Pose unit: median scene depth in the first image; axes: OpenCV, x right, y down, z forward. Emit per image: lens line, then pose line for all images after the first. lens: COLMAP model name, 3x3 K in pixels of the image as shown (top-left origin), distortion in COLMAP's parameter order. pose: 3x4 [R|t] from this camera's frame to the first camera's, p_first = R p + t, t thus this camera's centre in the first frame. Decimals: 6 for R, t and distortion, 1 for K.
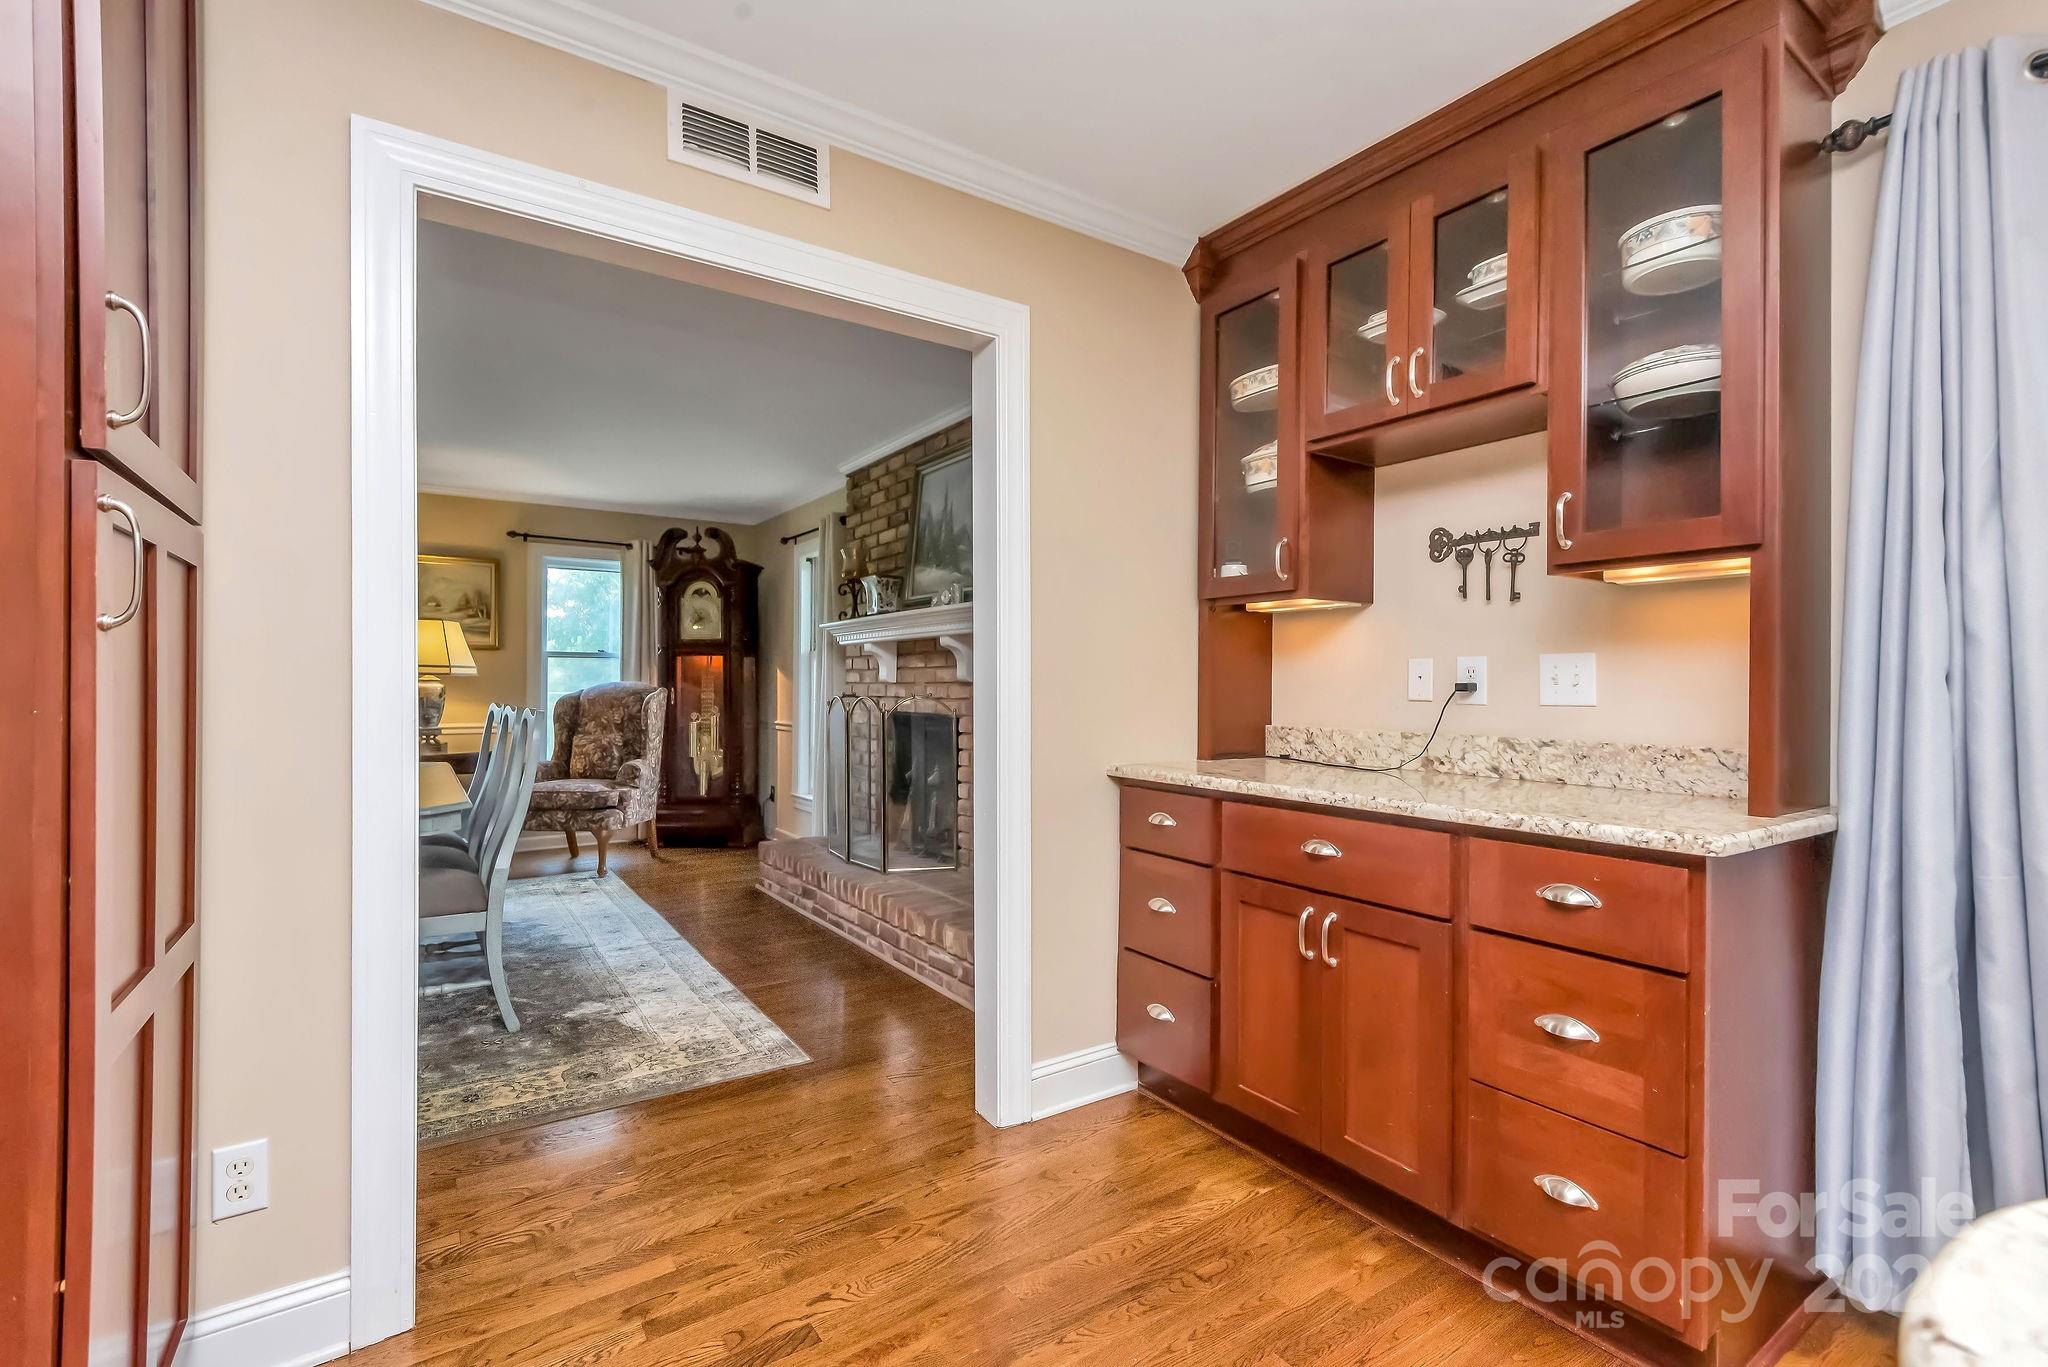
lens RADIAL K [[907.2, 0, 1024.0], [0, 907.2, 683.5], [0, 0, 1]] dist [-0.000318, -0.000101]
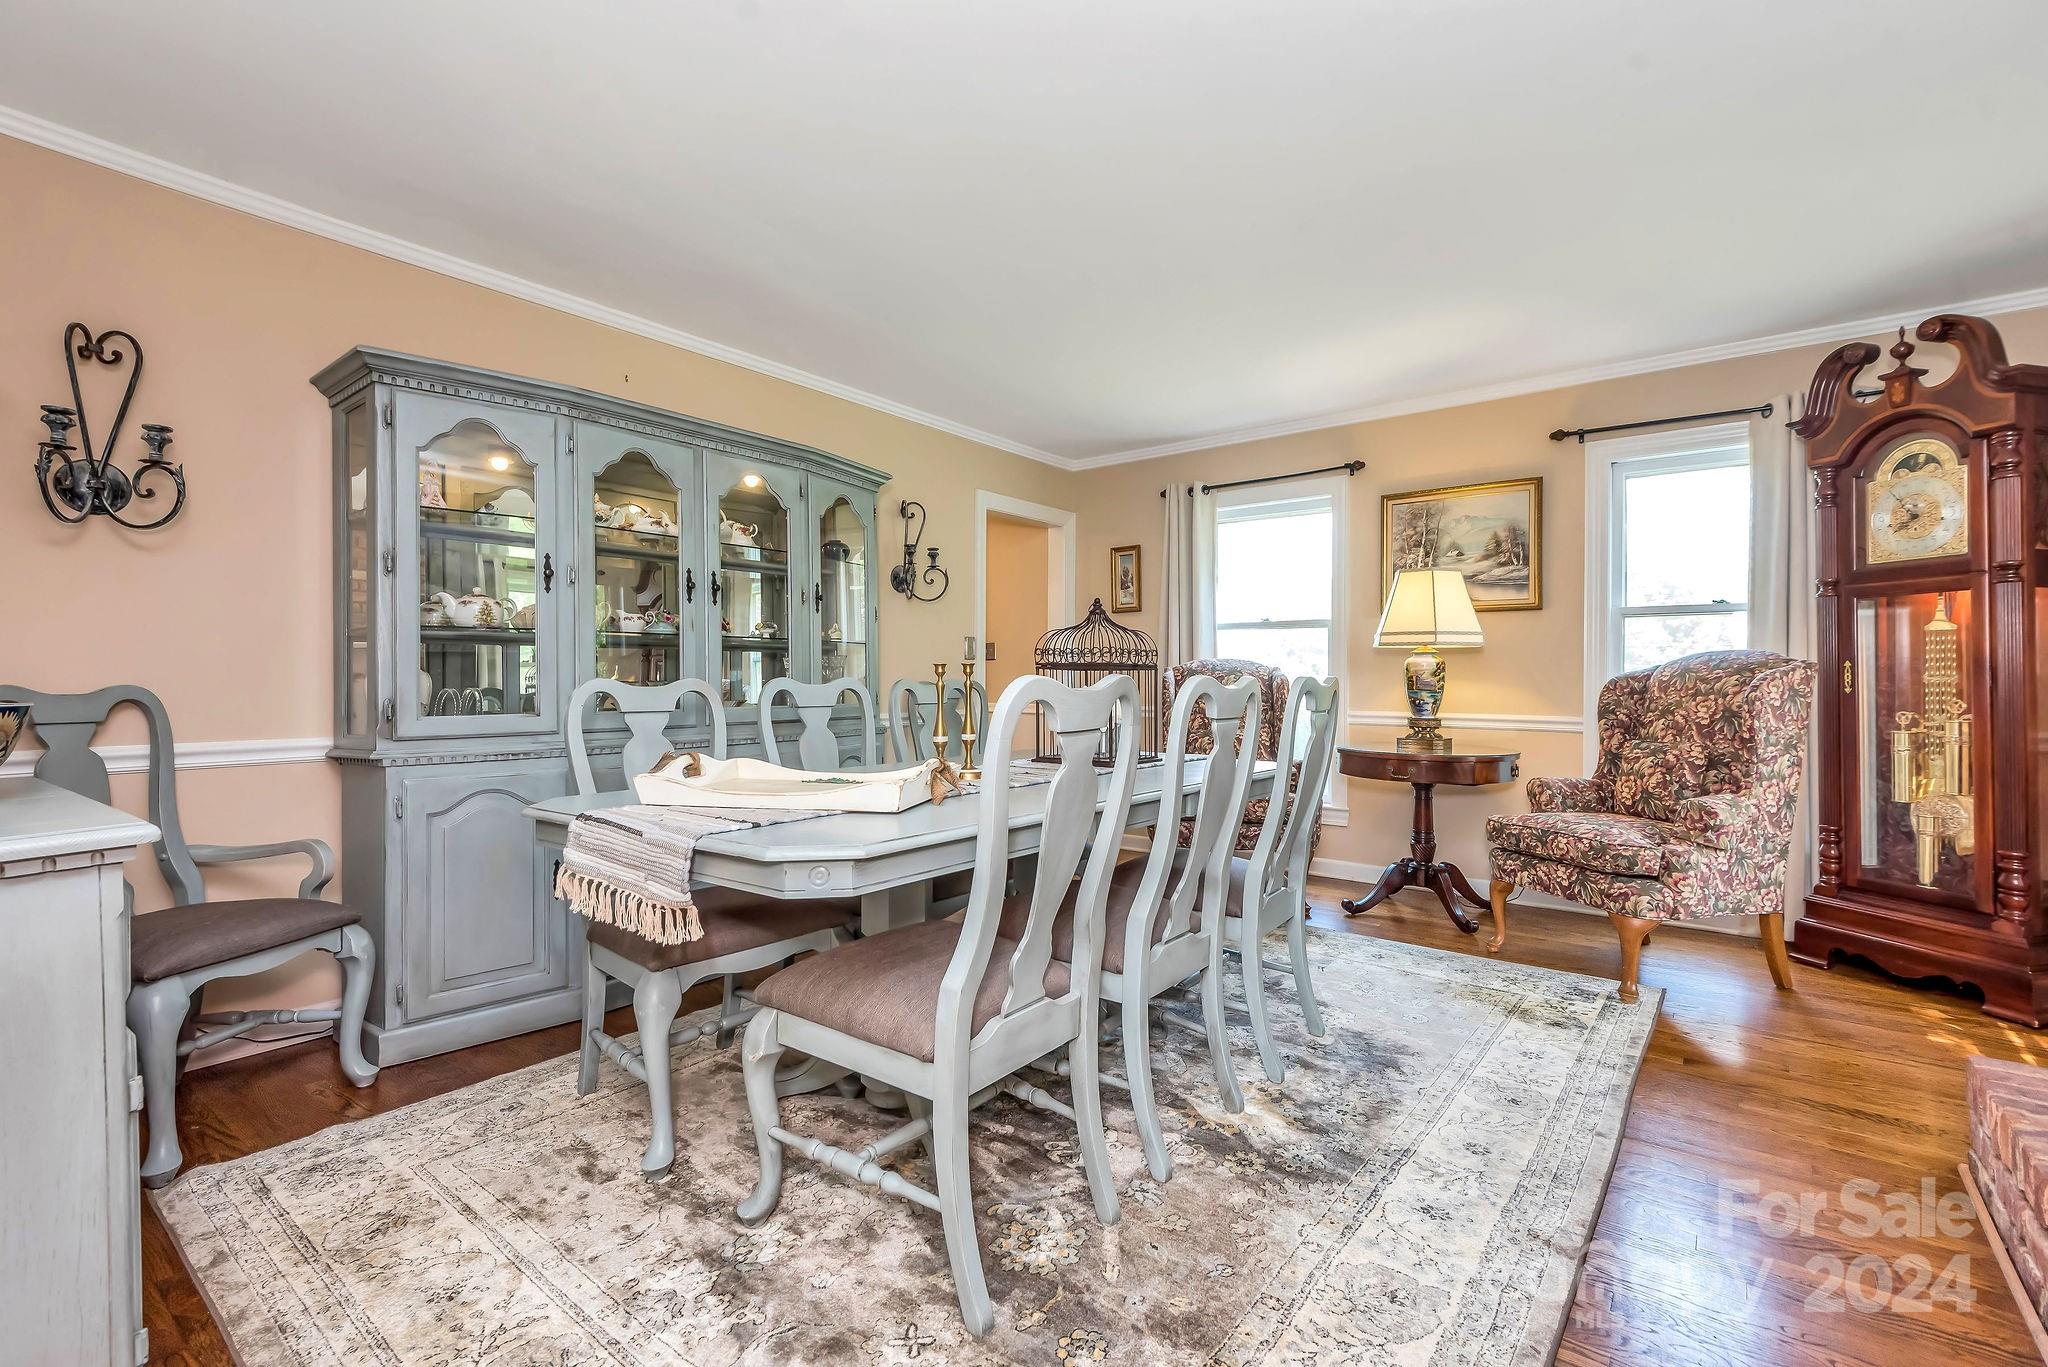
lens RADIAL K [[918.3, 0, 1029.9], [0, 918.3, 670.5], [0, 0, 1]] dist [-0.001371, -0.000617]
pose [[0.298808, -0.009084, -0.954270, -0.039330], [-0.002307, 0.999945, -0.010242, 0.019708], [0.954310, 0.005262, 0.298770, 0.488786]]
